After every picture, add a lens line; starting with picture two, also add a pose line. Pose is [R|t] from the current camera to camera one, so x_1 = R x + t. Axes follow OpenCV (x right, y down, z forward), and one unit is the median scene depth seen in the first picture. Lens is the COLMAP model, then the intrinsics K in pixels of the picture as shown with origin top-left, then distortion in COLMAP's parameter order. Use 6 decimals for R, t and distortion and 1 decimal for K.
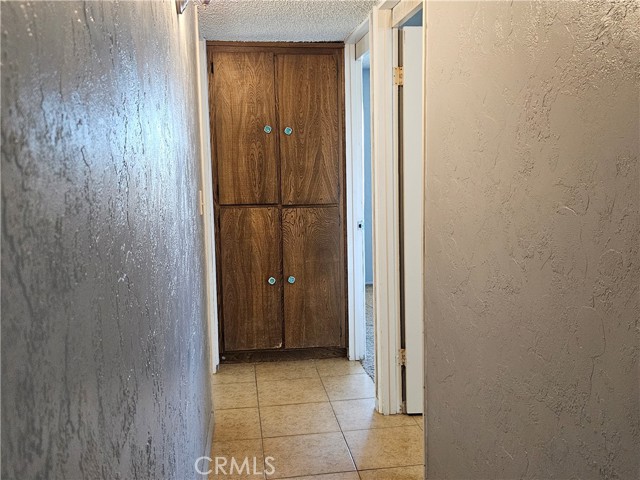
lens RADIAL K [[627.7, 0, 320.0], [0, 627.7, 240.0], [0, 0, 1]] dist [0.011781, 0.002586]
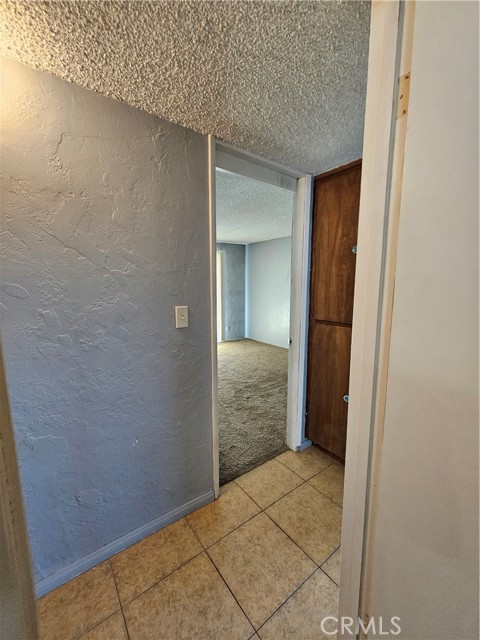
lens RADIAL K [[261.1, 0, 240.9], [0, 261.1, 323.5], [0, 0, 1]] dist [0.000580, 0.000051]
pose [[0.466231, 0.140622, -0.873415, 0.204553], [-0.108514, 0.988921, 0.101293, -0.083297], [0.877983, 0.047552, 0.476325, 0.649627]]
